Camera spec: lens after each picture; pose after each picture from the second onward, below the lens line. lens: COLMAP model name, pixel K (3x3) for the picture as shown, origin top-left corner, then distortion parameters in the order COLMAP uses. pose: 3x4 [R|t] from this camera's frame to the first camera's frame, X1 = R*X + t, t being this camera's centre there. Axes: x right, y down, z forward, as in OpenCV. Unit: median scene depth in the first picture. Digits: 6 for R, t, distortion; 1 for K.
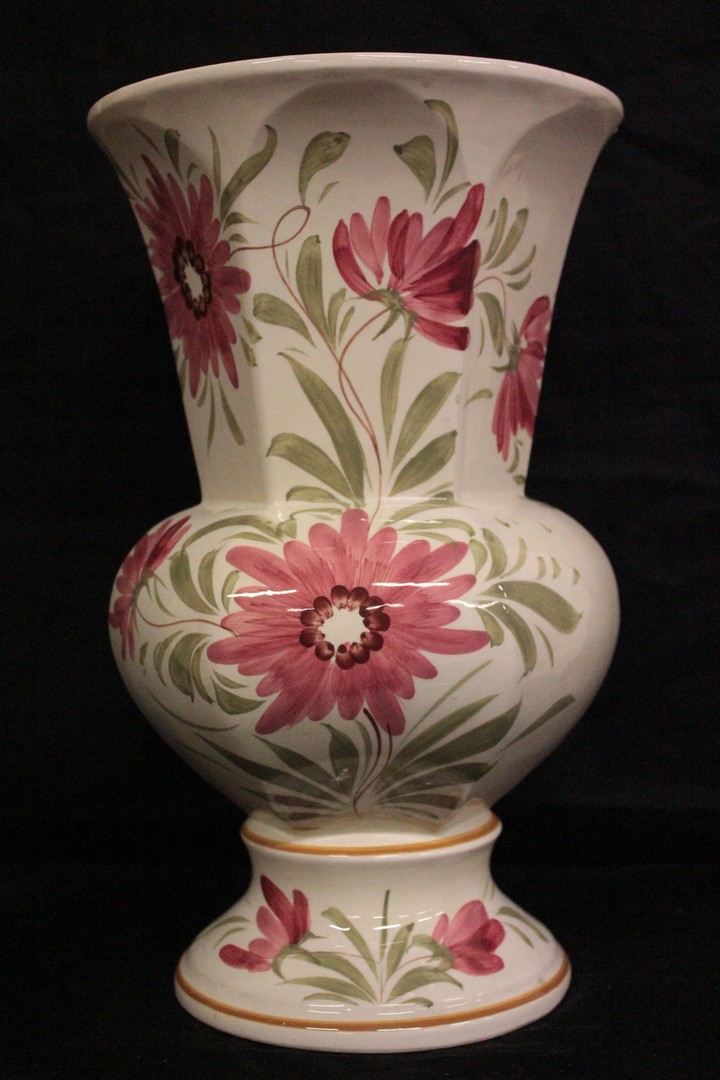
lens RADIAL K [[1604.6, 0, 362.0], [0, 1604.6, 539.0], [0, 0, 1]] dist [-0.057053, 0.000000]
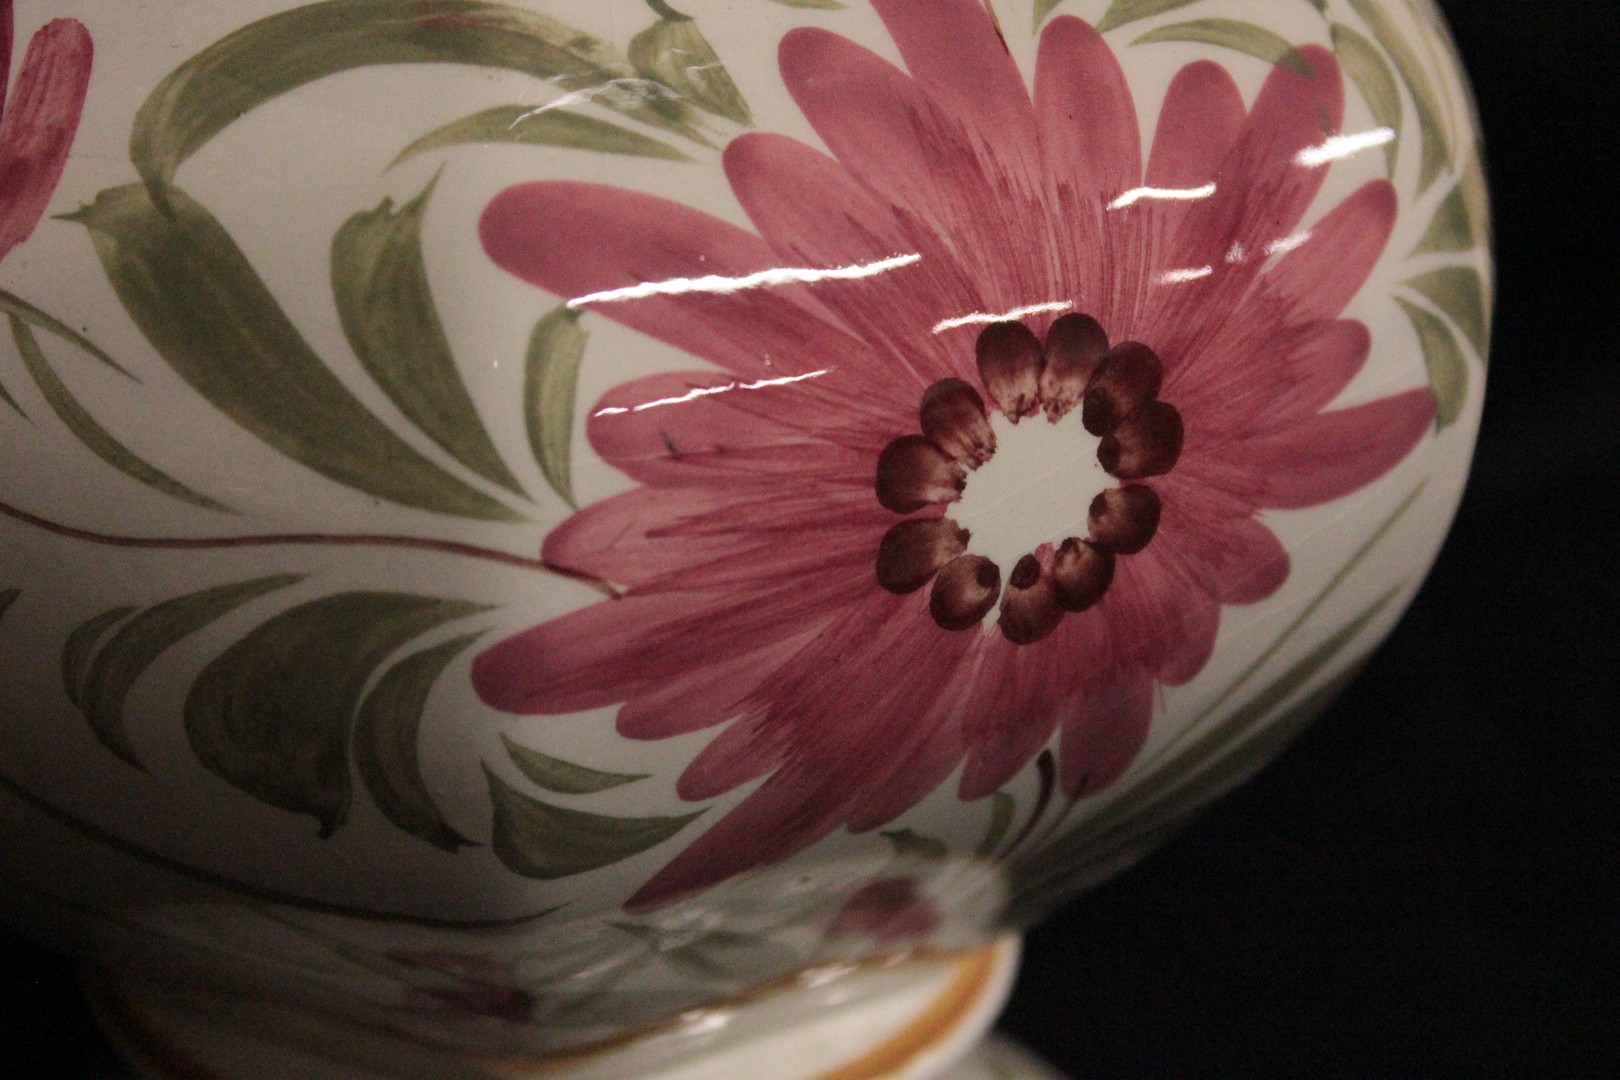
lens RADIAL K [[3930.4, 0, 811.1], [0, 3930.4, 538.8], [0, 0, 1]] dist [-0.046487, 0.000000]
pose [[0.828657, -0.202010, 0.522035, -0.348338], [-0.007117, 0.928731, 0.370686, -0.157392], [-0.559712, -0.310886, 0.768161, 0.547212]]
